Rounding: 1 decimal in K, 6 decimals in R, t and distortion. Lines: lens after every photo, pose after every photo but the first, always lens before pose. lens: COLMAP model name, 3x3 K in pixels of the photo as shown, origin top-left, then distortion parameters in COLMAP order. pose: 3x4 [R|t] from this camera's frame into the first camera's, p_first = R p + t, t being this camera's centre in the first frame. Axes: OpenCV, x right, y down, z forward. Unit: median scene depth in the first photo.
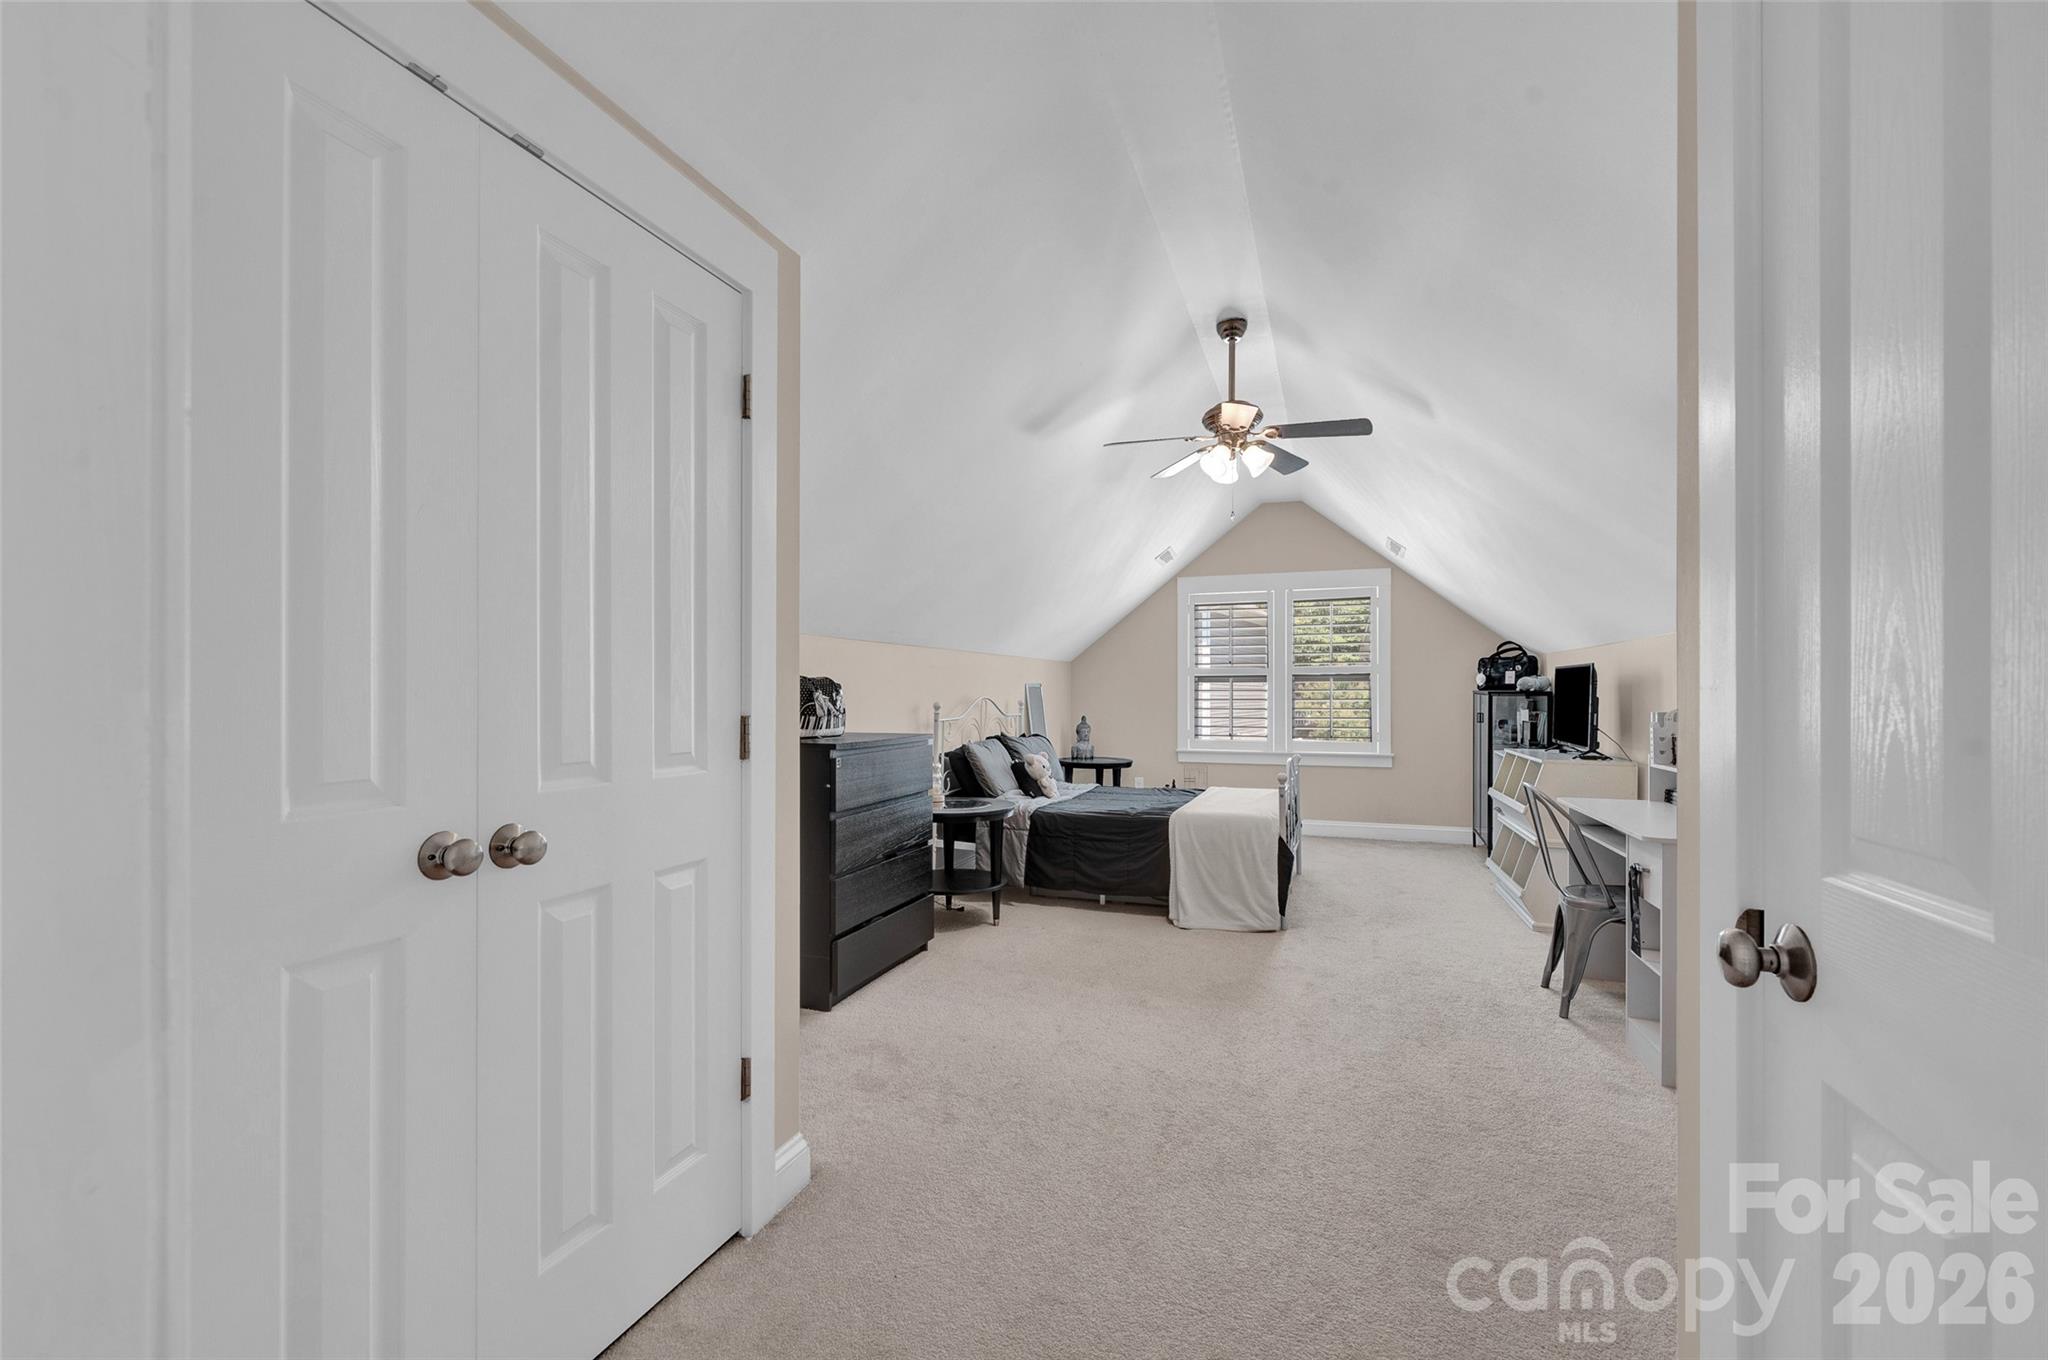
lens RADIAL K [[876.5, 0, 1026.1], [0, 876.5, 688.0], [0, 0, 1]] dist [0.000177, -0.000527]
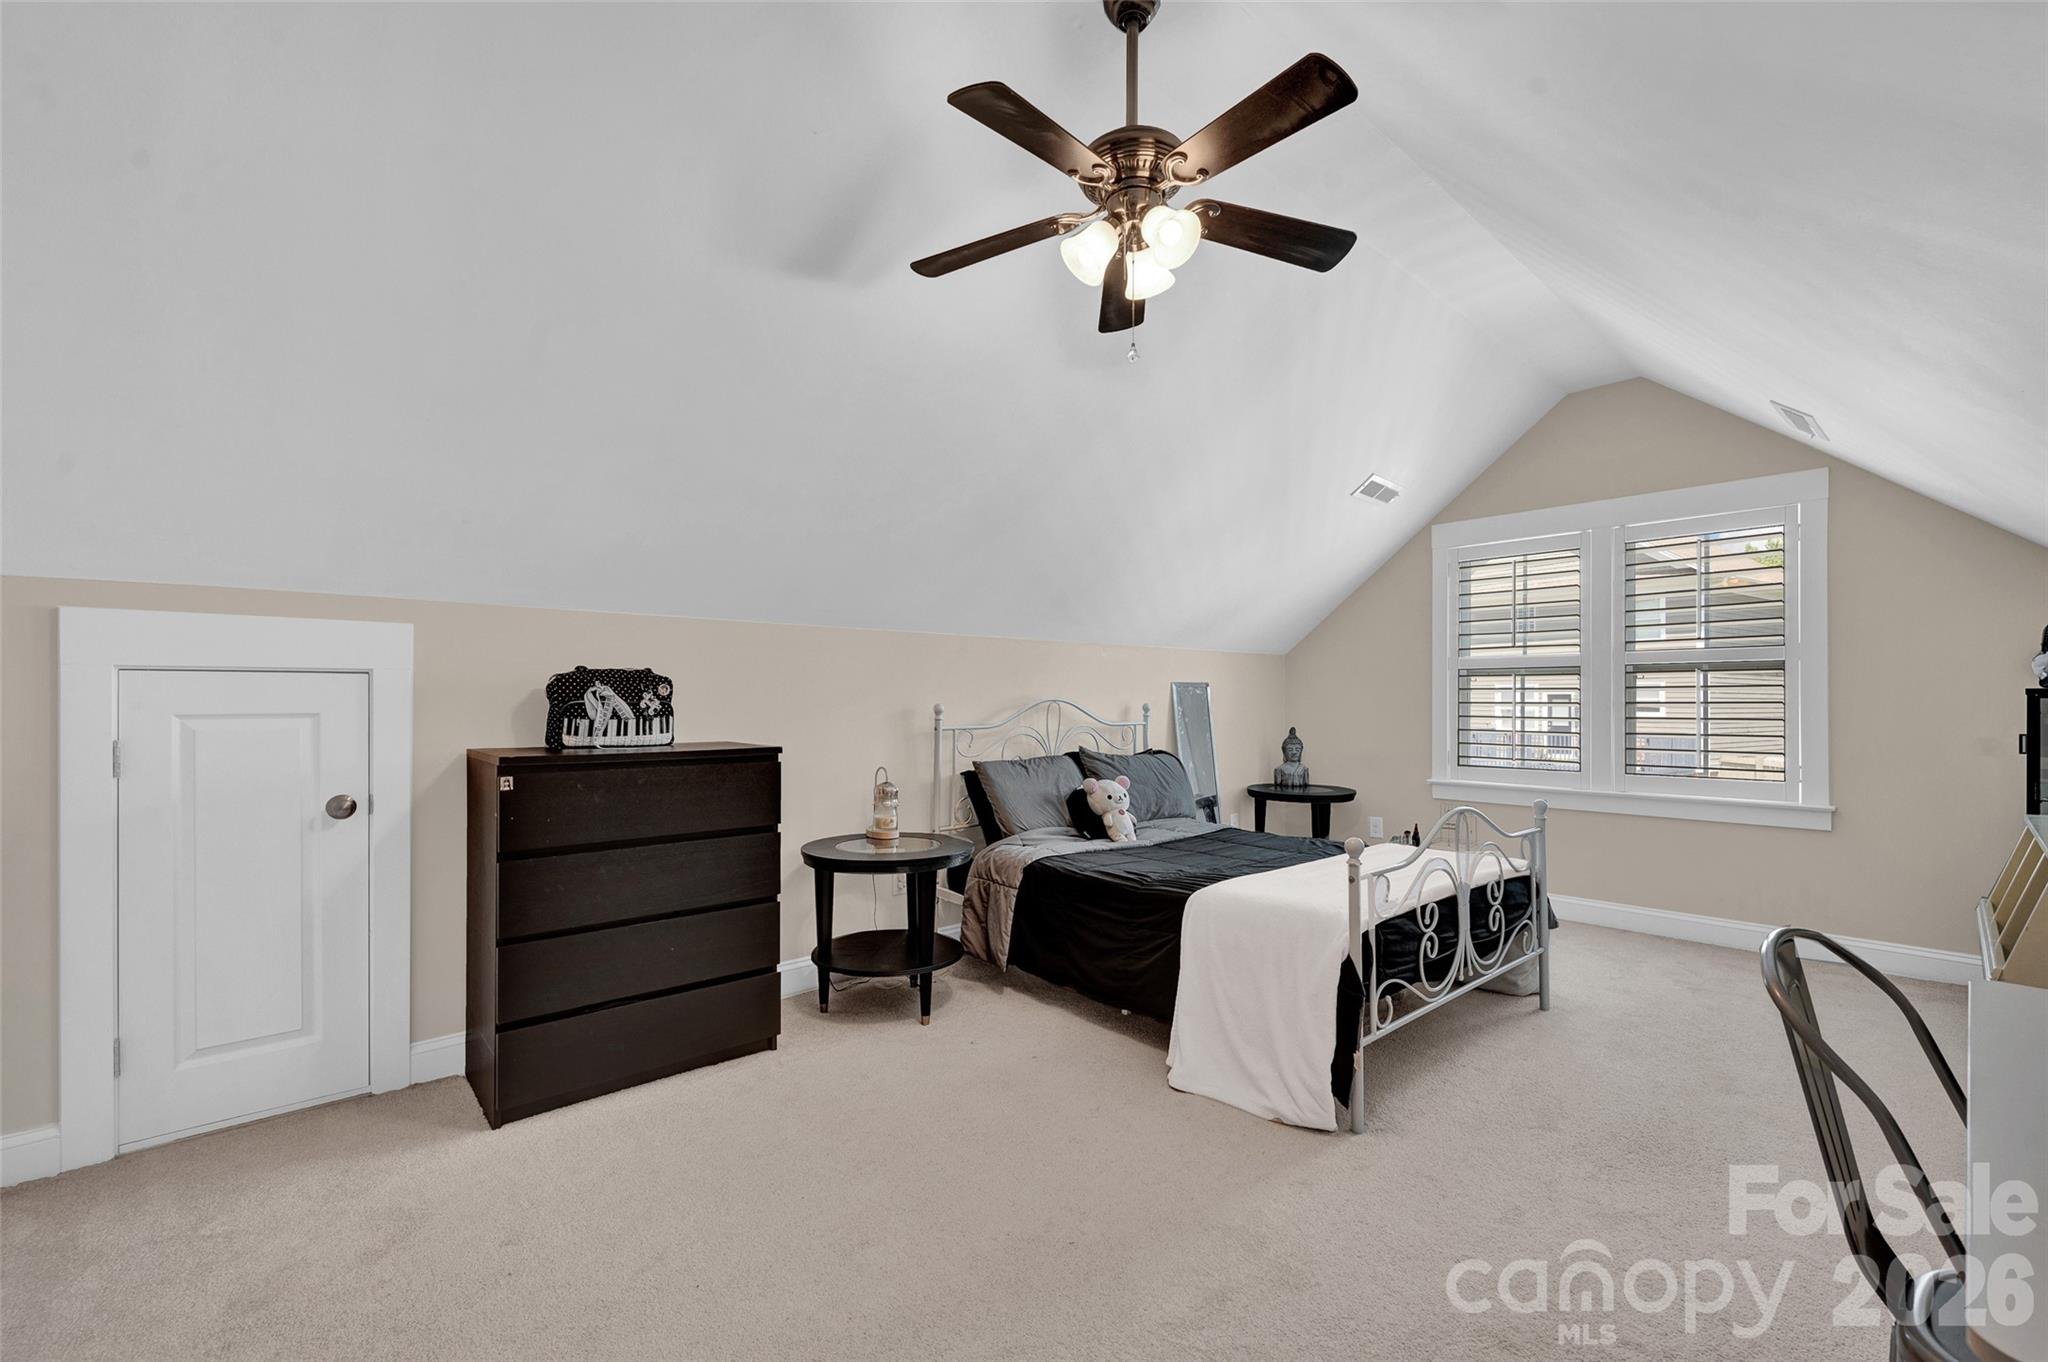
lens RADIAL K [[876.5, 0, 1005.9], [0, 876.5, 695.8], [0, 0, 1]] dist [0.000177, -0.000527]
pose [[0.870100, -0.000948, -0.492874, 0.301350], [0.000732, 1.000000, -0.000632, 0.008721], [0.492875, 0.000189, 0.870100, 0.350393]]
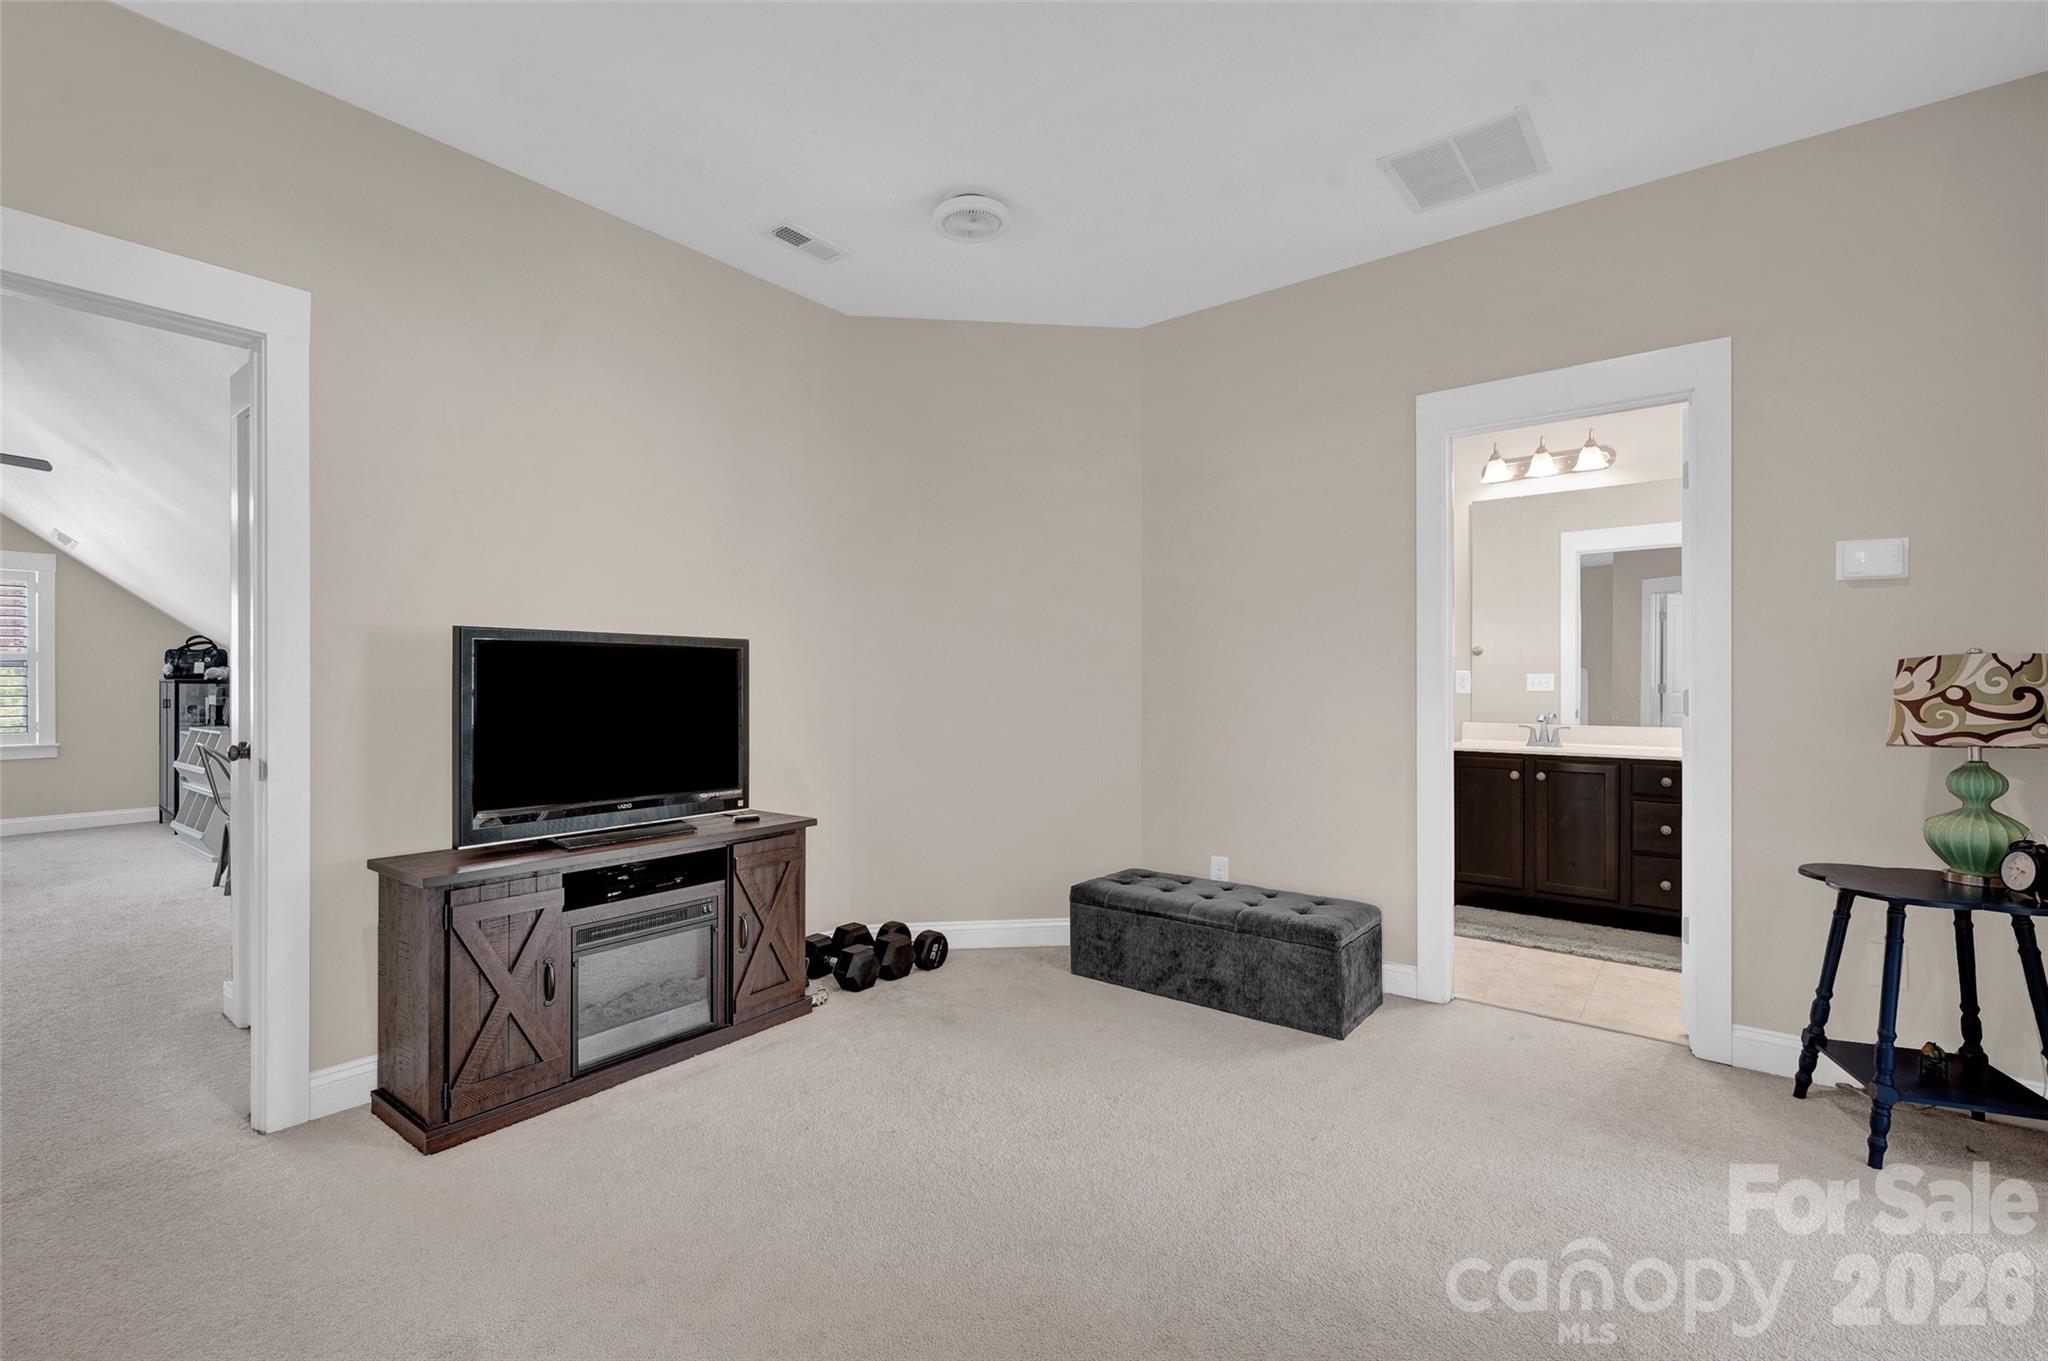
lens RADIAL K [[876.5, 0, 1005.8], [0, 876.5, 691.3], [0, 0, 1]] dist [0.000177, -0.000527]
pose [[0.331447, -0.004332, 0.943464, -0.187947], [-0.007877, 0.999942, 0.007358, 0.001954], [-0.943441, -0.009870, 0.331394, -0.393337]]
